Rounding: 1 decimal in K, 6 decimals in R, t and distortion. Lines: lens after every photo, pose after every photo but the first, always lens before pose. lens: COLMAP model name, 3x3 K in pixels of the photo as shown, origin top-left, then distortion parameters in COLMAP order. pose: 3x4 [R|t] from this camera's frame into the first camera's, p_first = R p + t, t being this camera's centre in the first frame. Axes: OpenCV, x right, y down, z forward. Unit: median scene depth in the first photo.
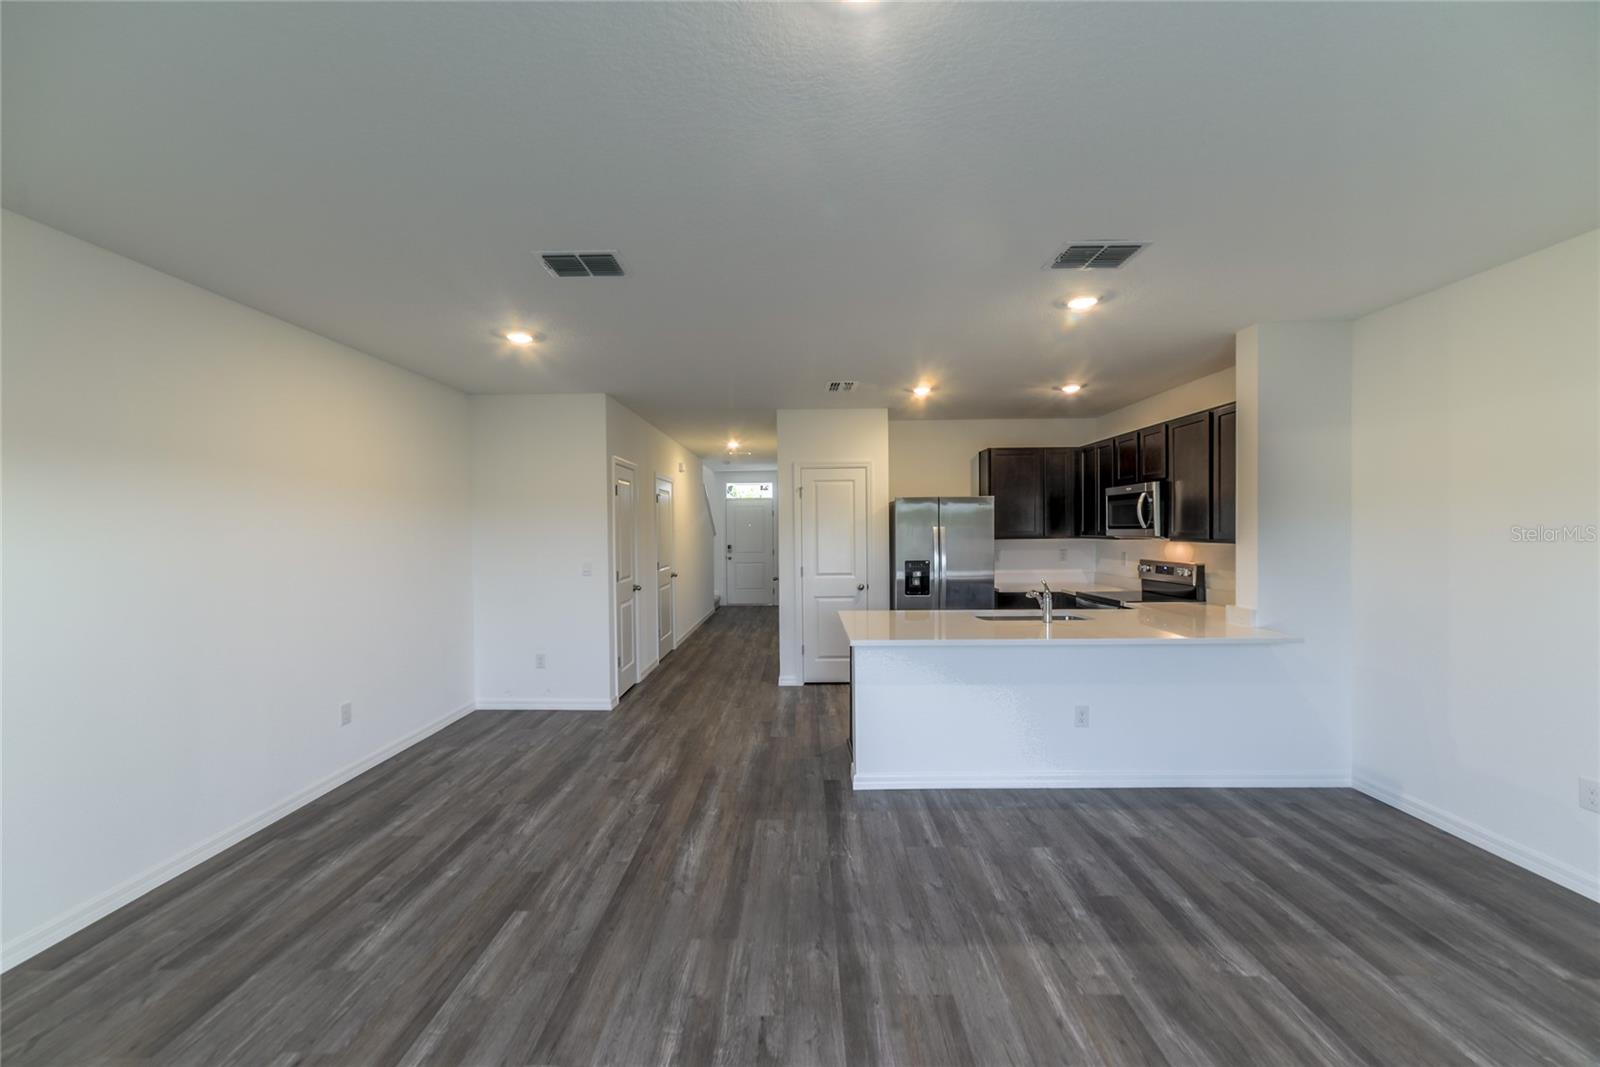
lens RADIAL K [[610.5, 0, 791.2], [0, 610.5, 539.6], [0, 0, 1]] dist [-0.008228, 0.005182]
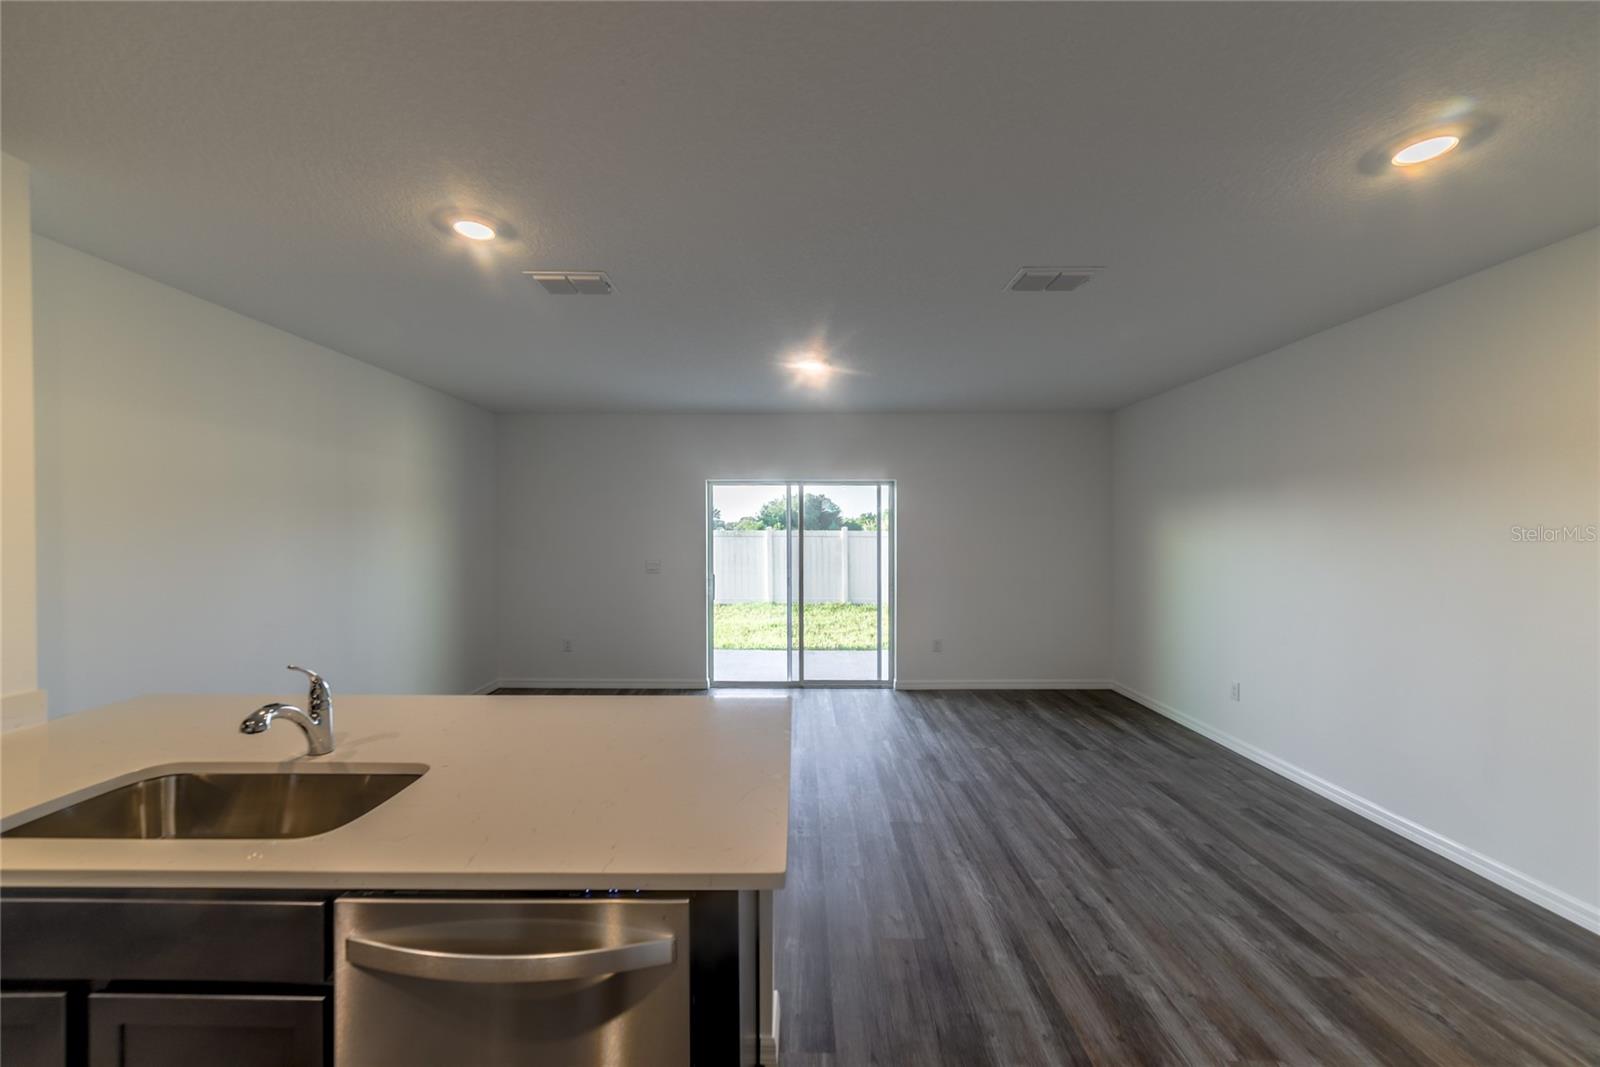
lens RADIAL K [[610.5, 0, 791.2], [0, 610.5, 539.6], [0, 0, 1]] dist [-0.008228, 0.005182]
pose [[-0.999961, 0.008649, -0.001959, 0.089032], [0.008602, 0.999700, 0.022951, -0.022612], [0.002157, 0.022933, -0.999735, 1.546735]]
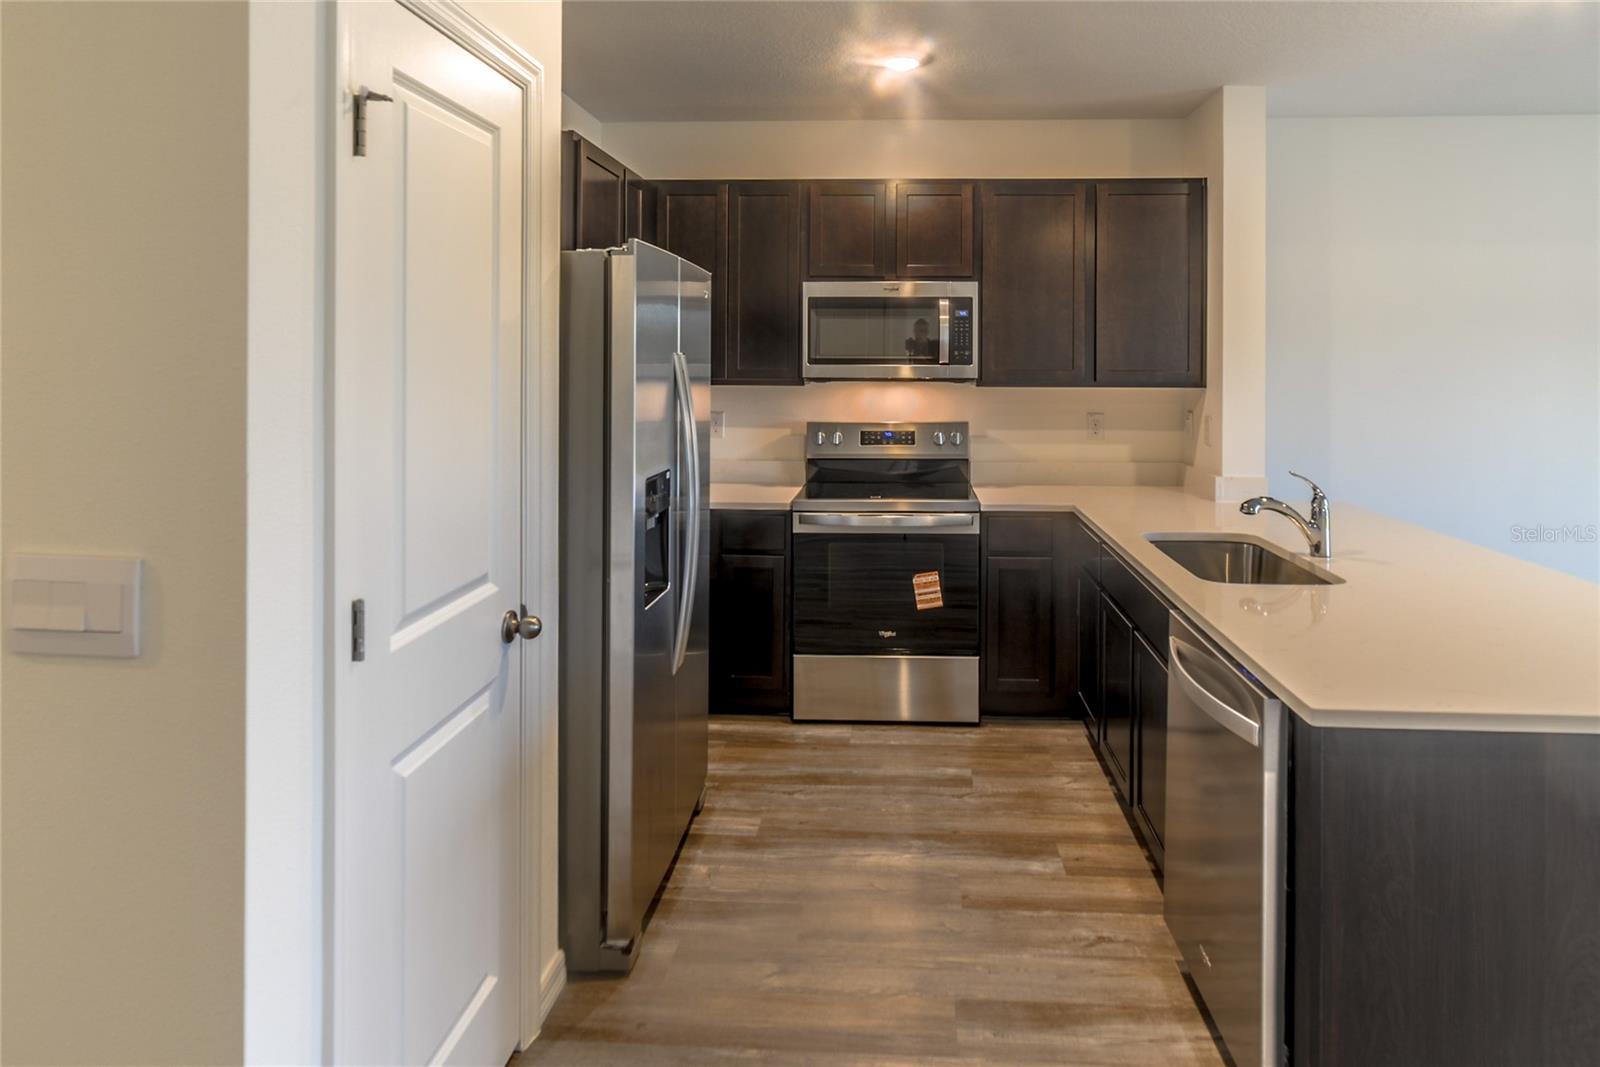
lens RADIAL K [[933.9, 0, 873.0], [0, 933.9, 365.8], [0, 0, 1]] dist [-0.001951, 0.000959]
pose [[0.018731, 0.000519, 0.999824, -0.364445], [0.010985, 0.999939, -0.000725, -0.023104], [-0.999764, 0.010997, 0.018725, 1.452574]]
